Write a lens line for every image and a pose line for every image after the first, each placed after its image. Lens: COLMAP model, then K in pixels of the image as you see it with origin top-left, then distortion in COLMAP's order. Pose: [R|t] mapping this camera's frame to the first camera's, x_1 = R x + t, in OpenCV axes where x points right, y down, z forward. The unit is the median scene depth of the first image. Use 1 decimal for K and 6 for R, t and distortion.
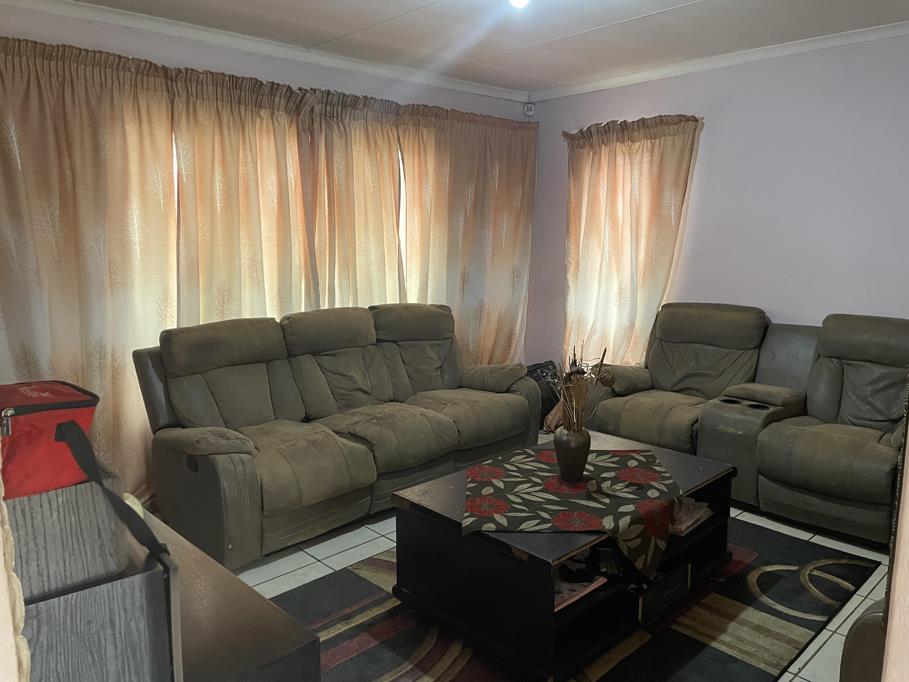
lens RADIAL K [[685.1, 0, 458.4], [0, 685.1, 344.6], [0, 0, 1]] dist [0.089916, -0.112657]
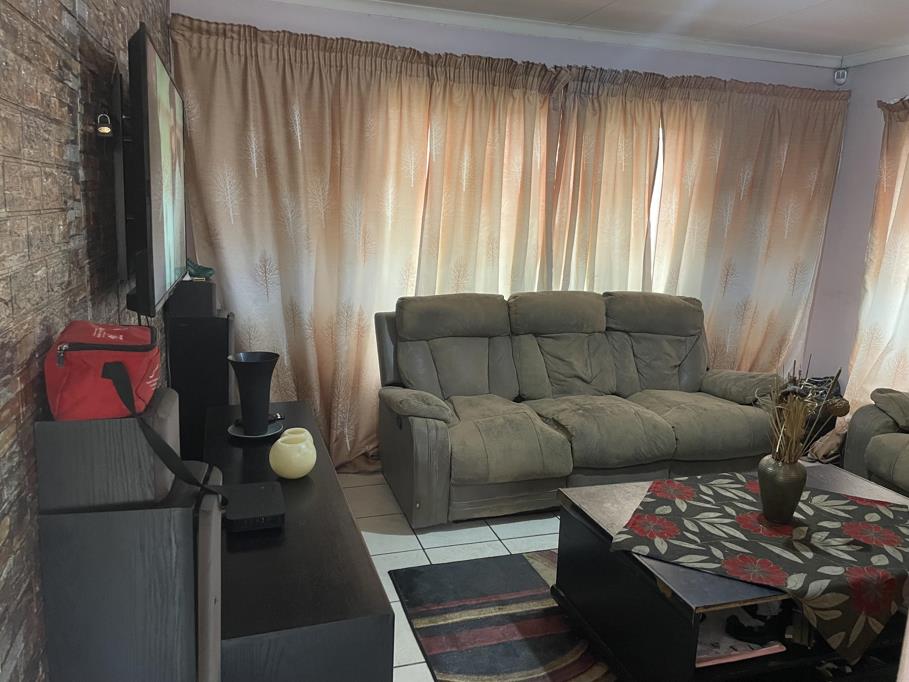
lens RADIAL K [[685.1, 0, 452.5], [0, 685.1, 333.8], [0, 0, 1]] dist [0.089916, -0.112657]
pose [[0.896379, 0.114443, -0.428262, 0.114691], [-0.110195, 0.993301, 0.034792, -0.009992], [0.429375, 0.016005, 0.902985, 0.055936]]
